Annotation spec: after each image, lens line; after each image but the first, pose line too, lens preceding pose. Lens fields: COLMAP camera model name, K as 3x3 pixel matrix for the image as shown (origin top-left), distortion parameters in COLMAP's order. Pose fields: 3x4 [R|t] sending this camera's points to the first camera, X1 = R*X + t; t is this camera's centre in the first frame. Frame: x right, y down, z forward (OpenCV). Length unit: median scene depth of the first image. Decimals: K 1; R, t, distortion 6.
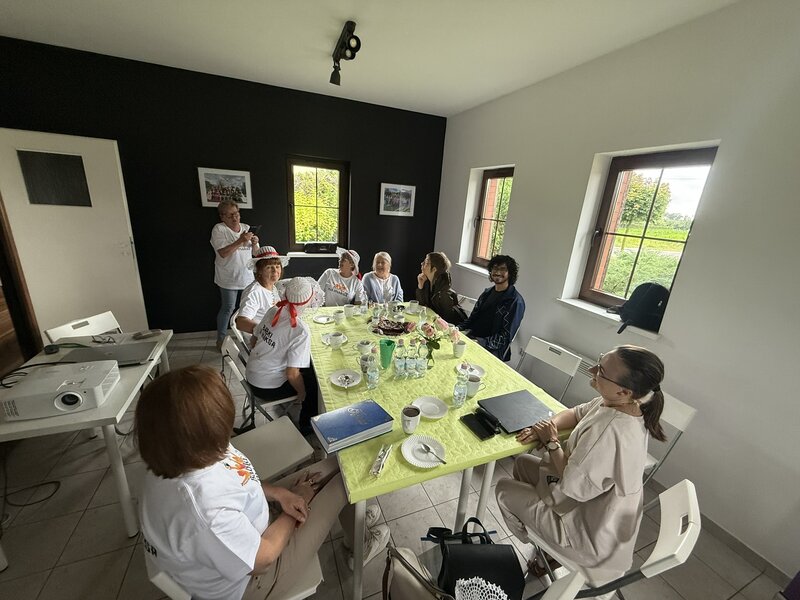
lens RADIAL K [[321.4, 0, 400.0], [0, 321.4, 300.0], [0, 0, 1]] dist [0.010505, -0.000063]
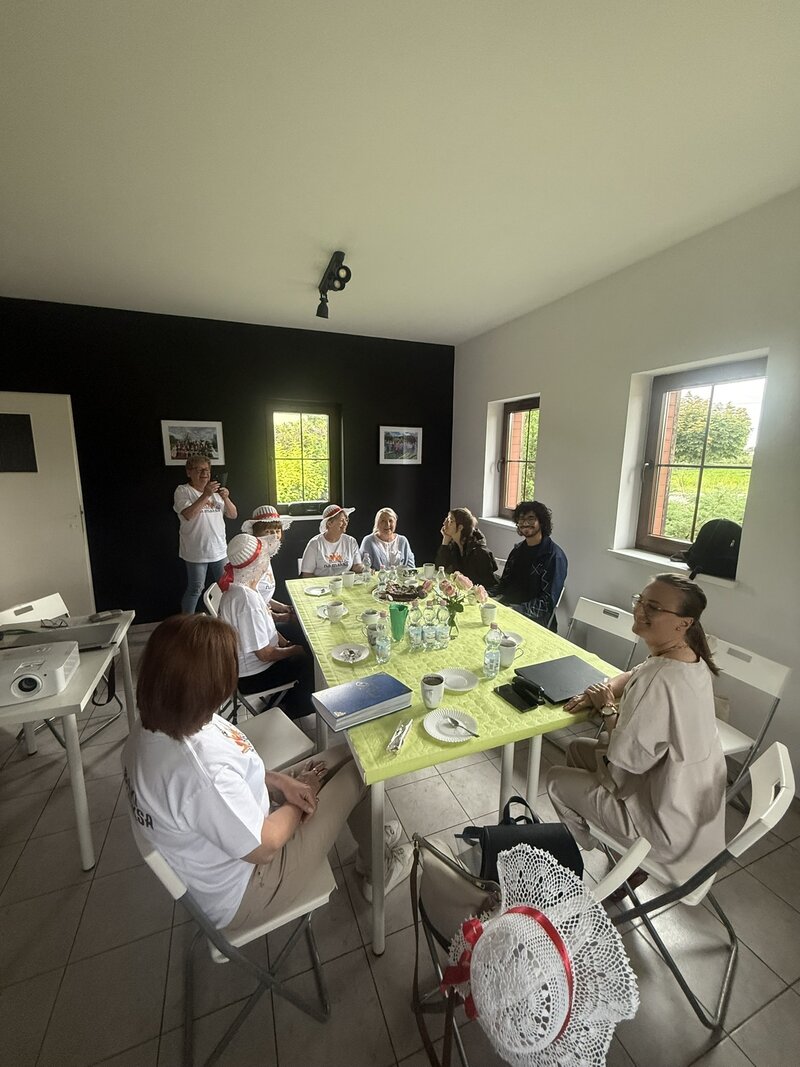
lens RADIAL K [[428.7, 0, 403.7], [0, 428.7, 529.5], [0, 0, 1]] dist [0.010505, -0.000063]
pose [[0.998201, -0.059078, -0.010217, -0.003186], [0.057383, 0.990787, -0.122674, 0.061599], [0.017370, 0.121867, 0.992394, -0.088356]]
